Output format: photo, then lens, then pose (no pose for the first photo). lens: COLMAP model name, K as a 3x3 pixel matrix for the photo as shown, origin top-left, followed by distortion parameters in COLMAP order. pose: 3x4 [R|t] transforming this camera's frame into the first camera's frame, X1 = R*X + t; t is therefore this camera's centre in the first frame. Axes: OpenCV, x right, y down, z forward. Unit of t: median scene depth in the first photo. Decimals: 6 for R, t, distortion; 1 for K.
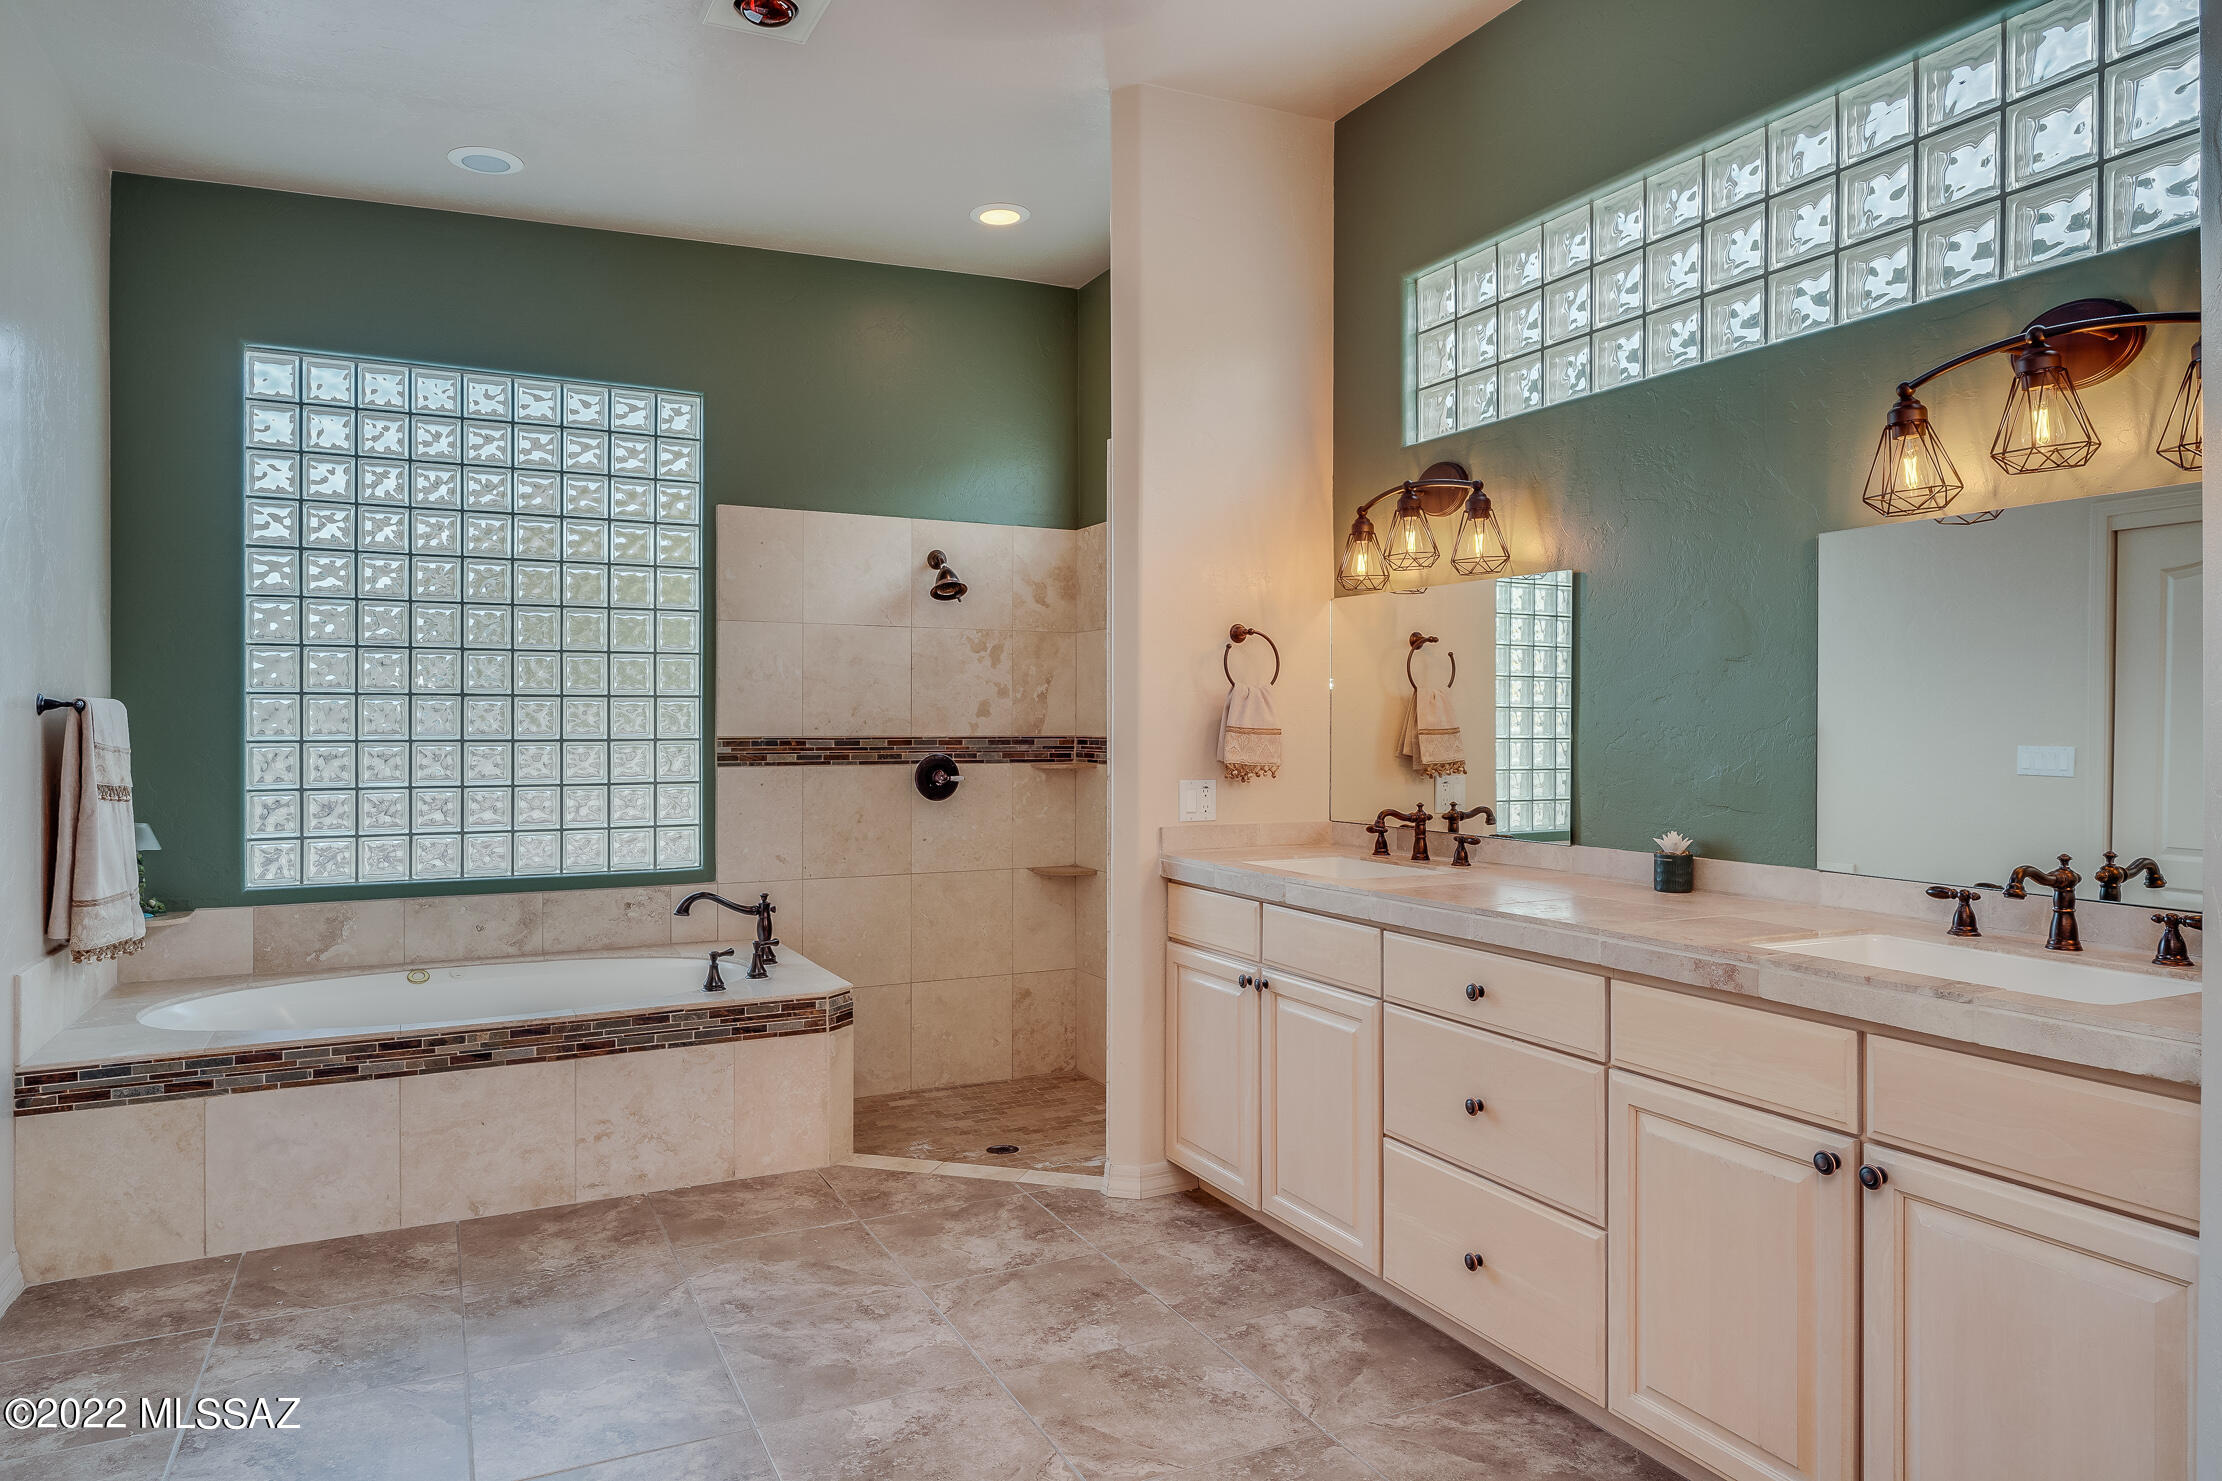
lens RADIAL K [[1370.4, 0, 1105.7], [0, 1370.4, 729.2], [0, 0, 1]] dist [-0.002501, -0.000300]
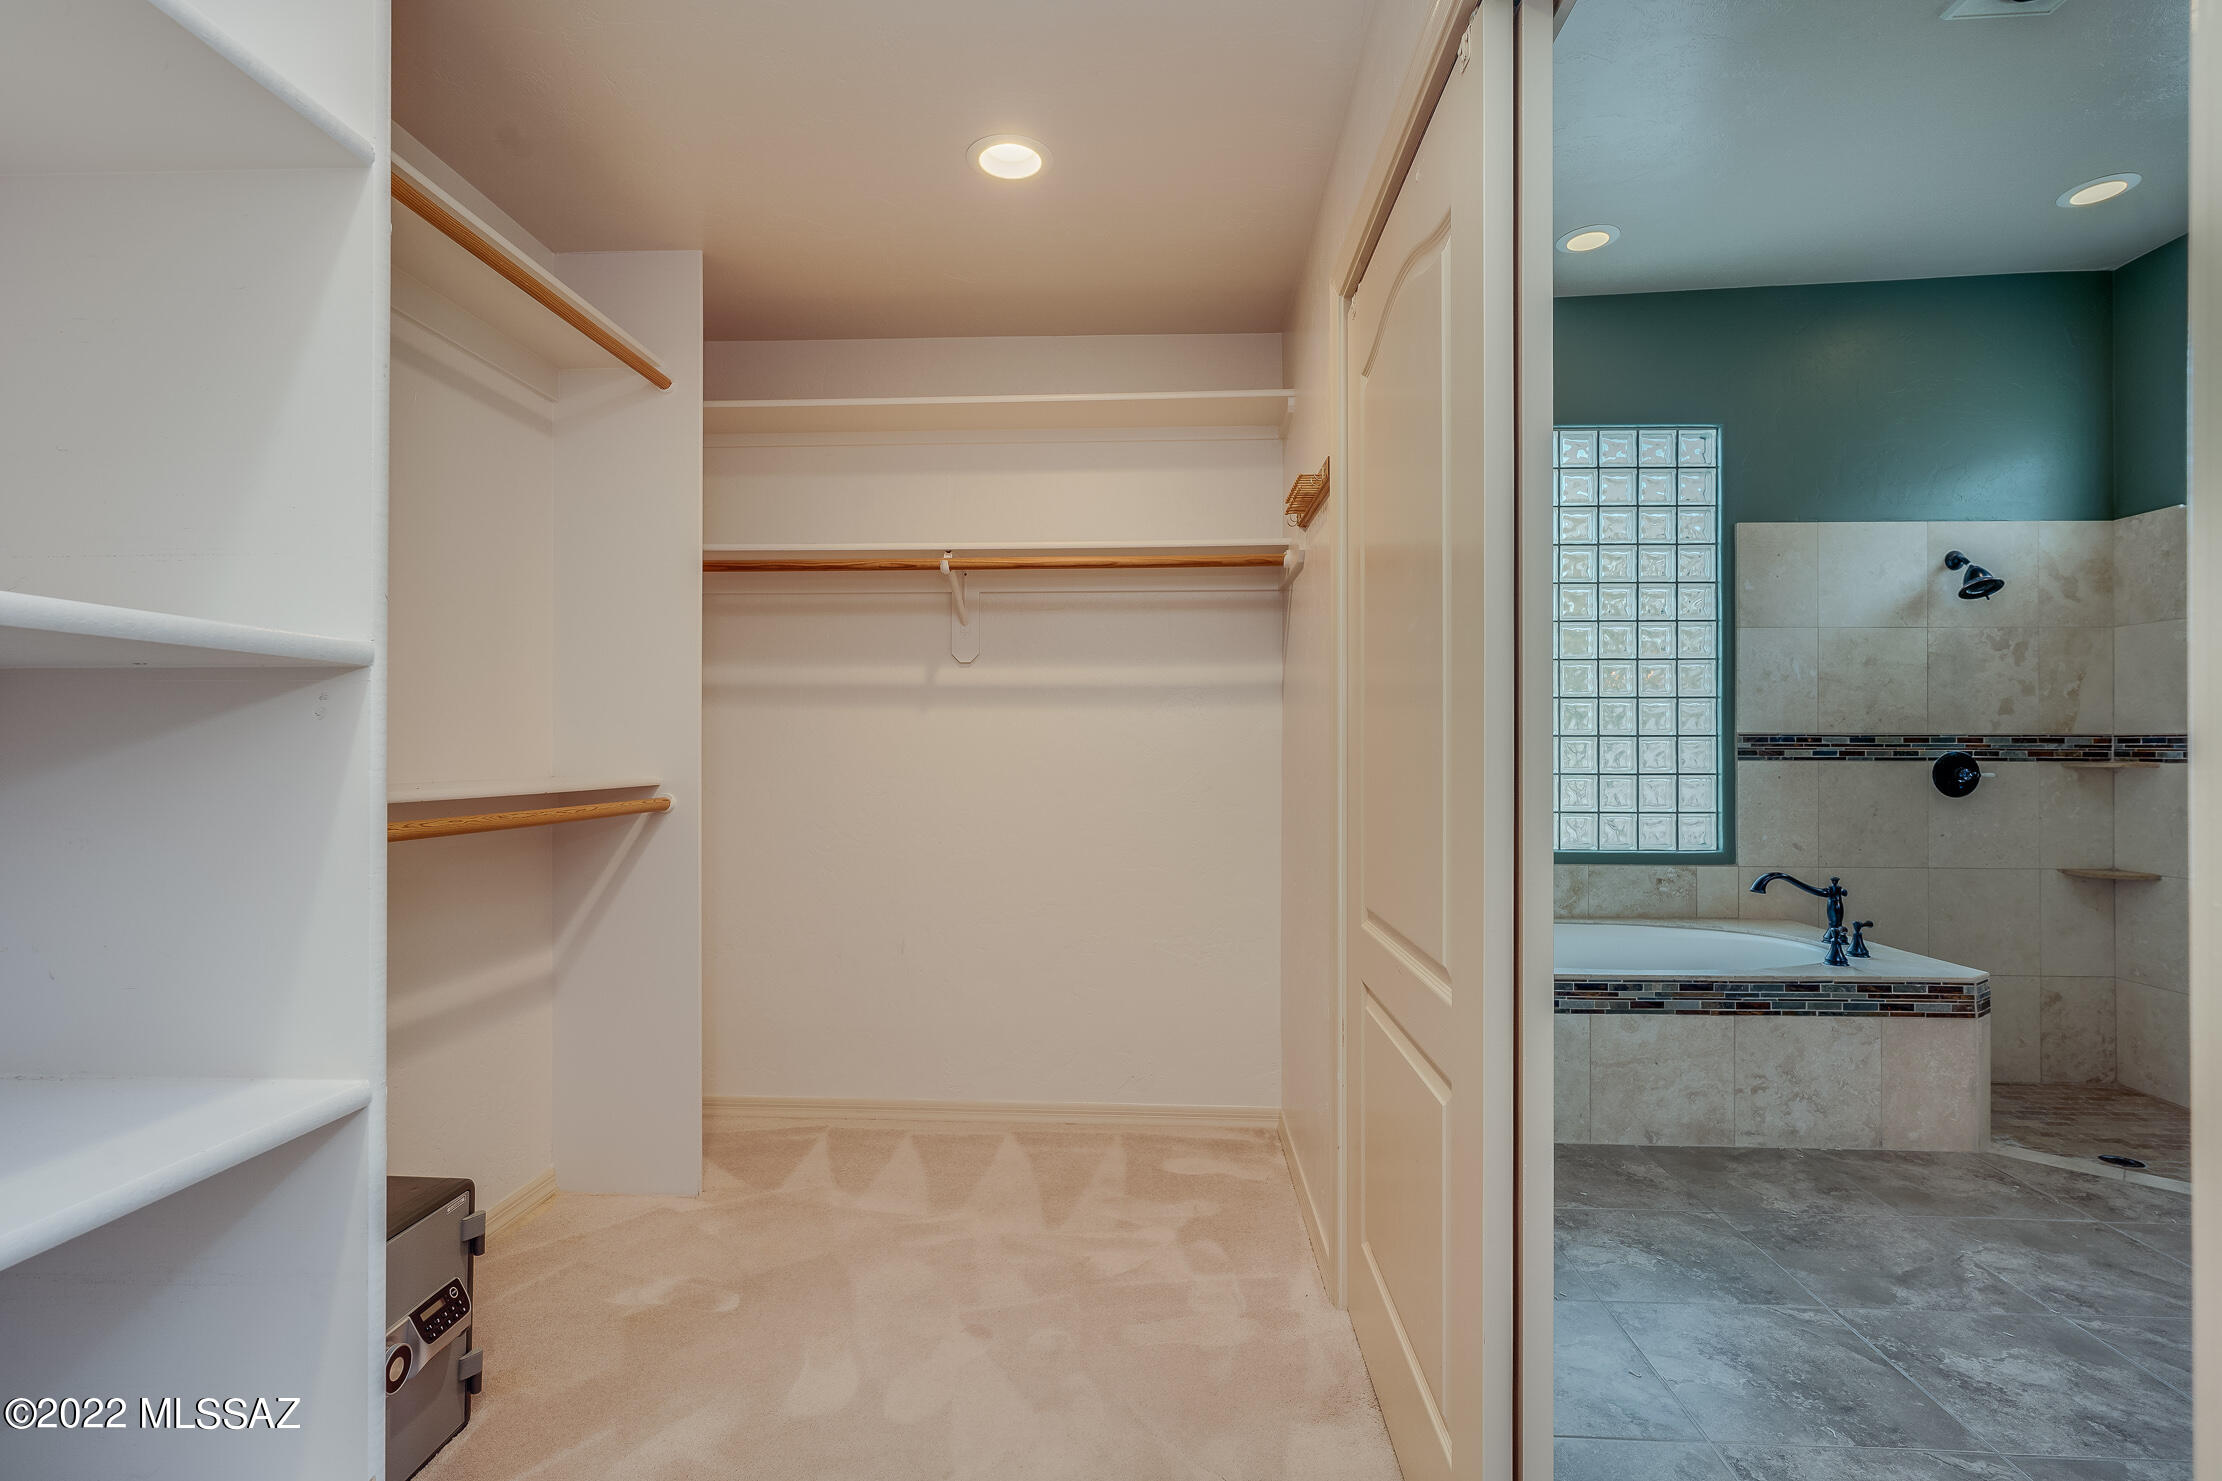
lens RADIAL K [[1075.9, 0, 1109.8], [0, 1075.9, 740.4], [0, 0, 1]] dist [-0.001746, 0.001971]
pose [[0.869953, -0.001360, -0.493133, -0.339704], [-0.003975, 0.999944, -0.009771, 0.024979], [0.493119, 0.010461, 0.869899, -0.004213]]
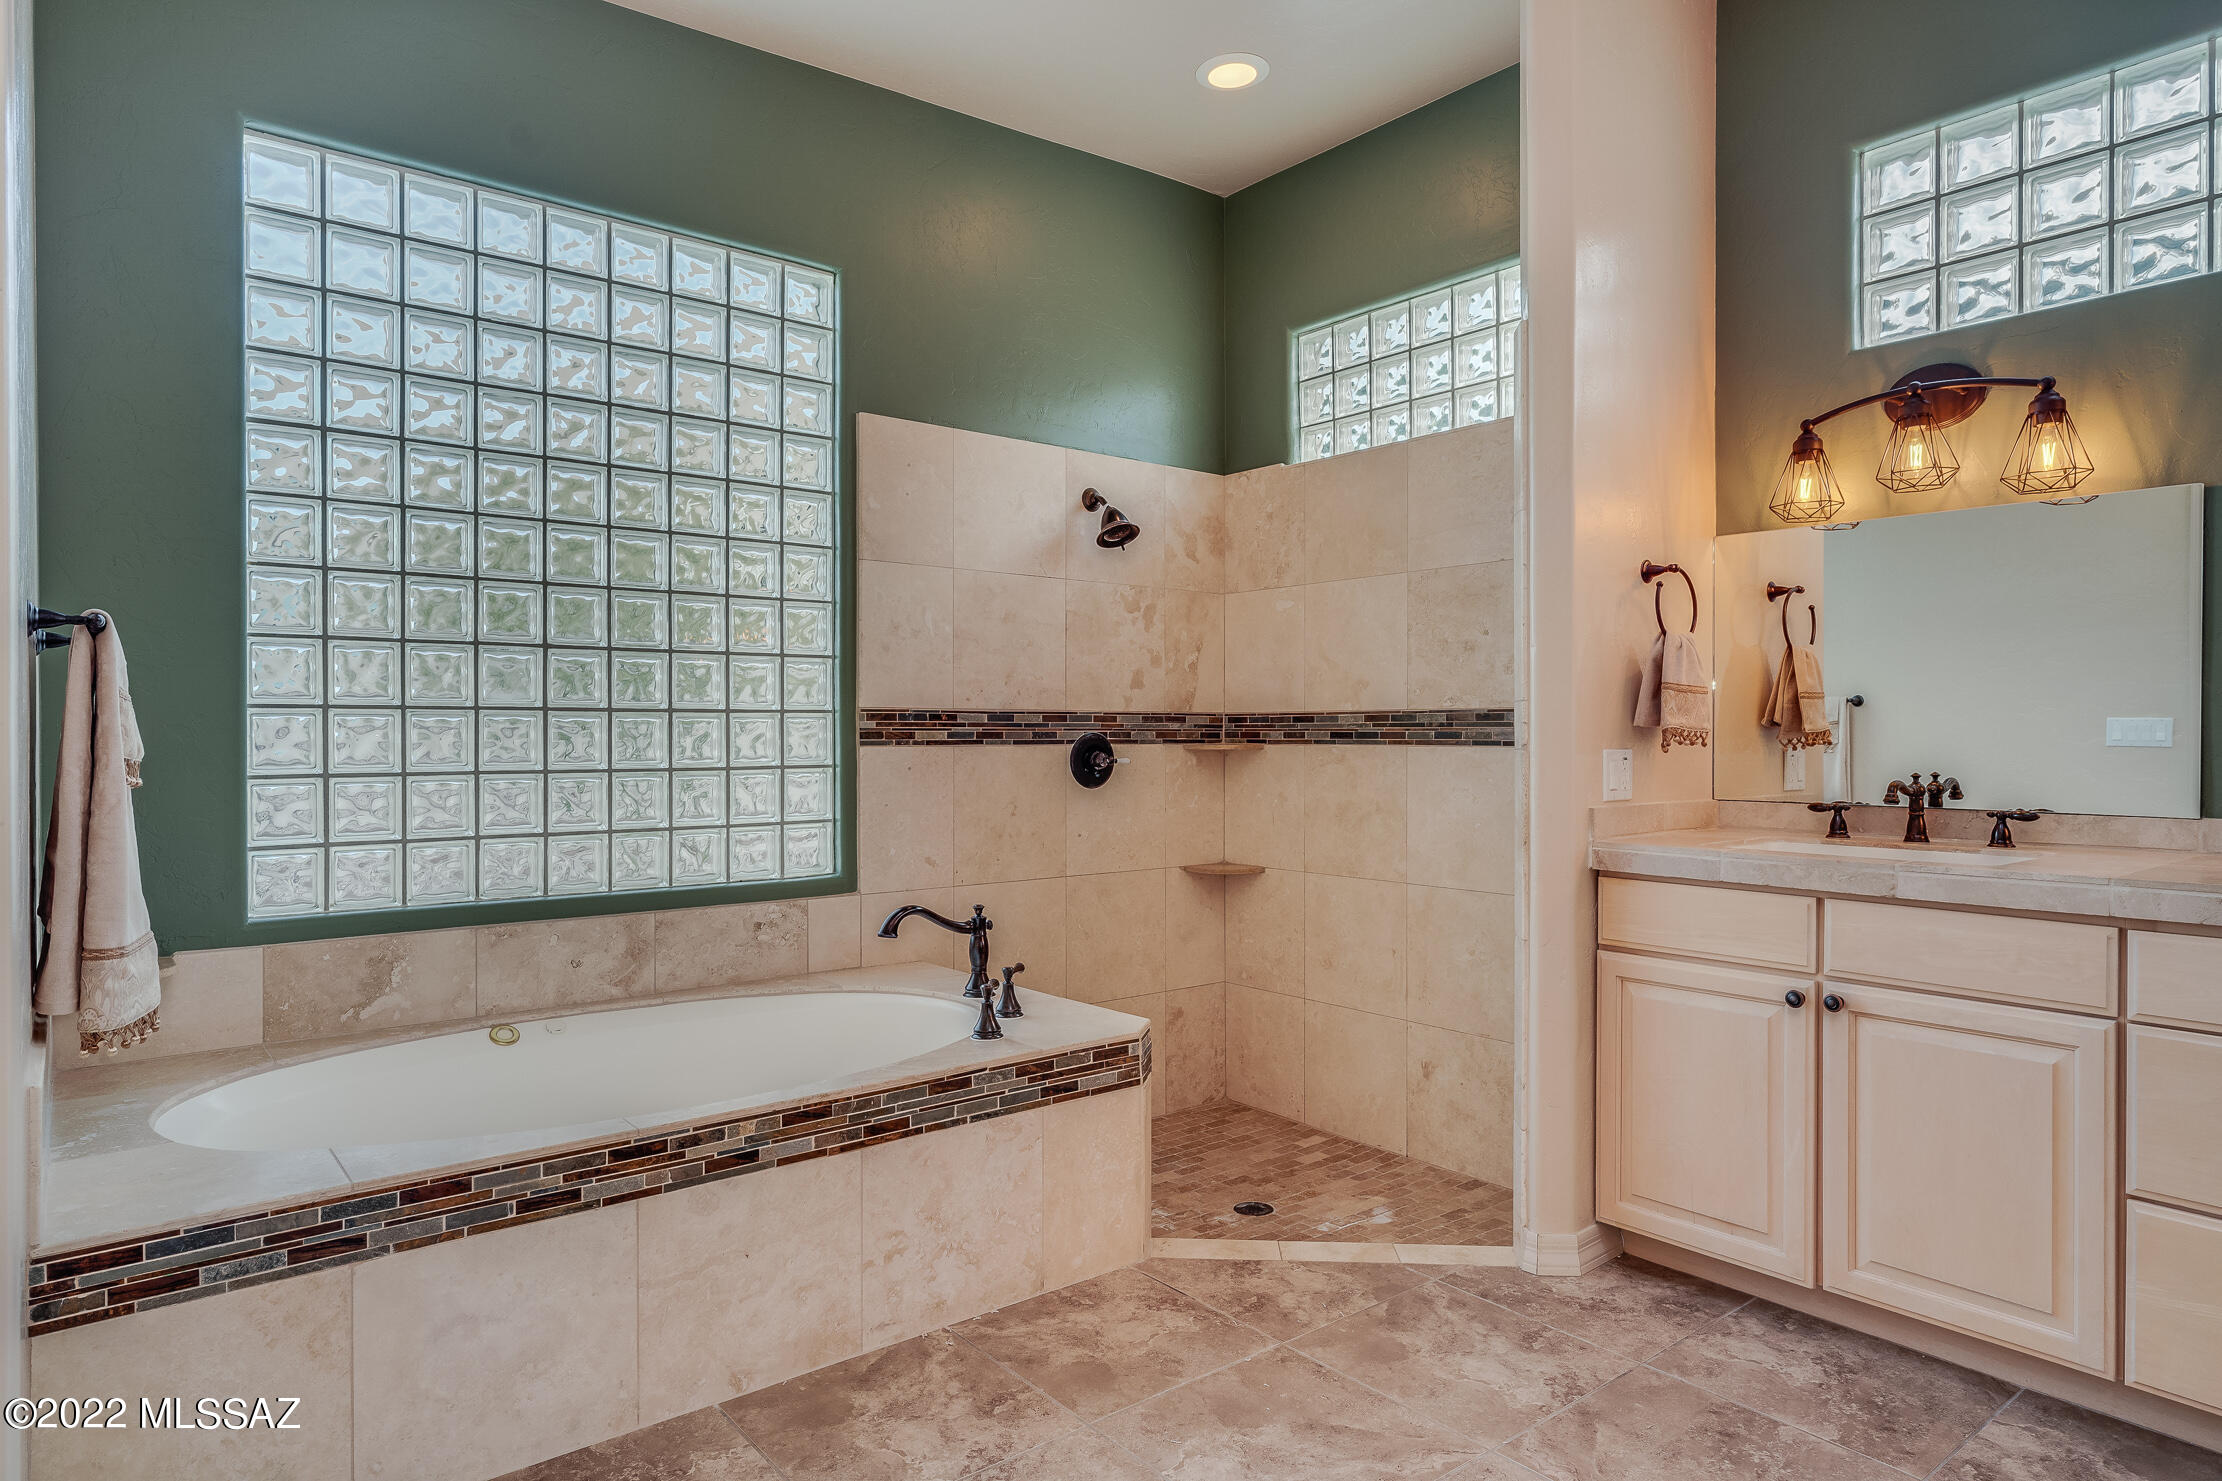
lens RADIAL K [[1295.8, 0, 1107.5], [0, 1295.8, 740.0], [0, 0, 1]] dist [-0.001824, 0.001940]
pose [[0.977945, -0.002124, 0.208850, -0.343653], [0.001703, 0.999996, 0.002196, 0.025878], [-0.208853, -0.001792, 0.977945, 0.278068]]
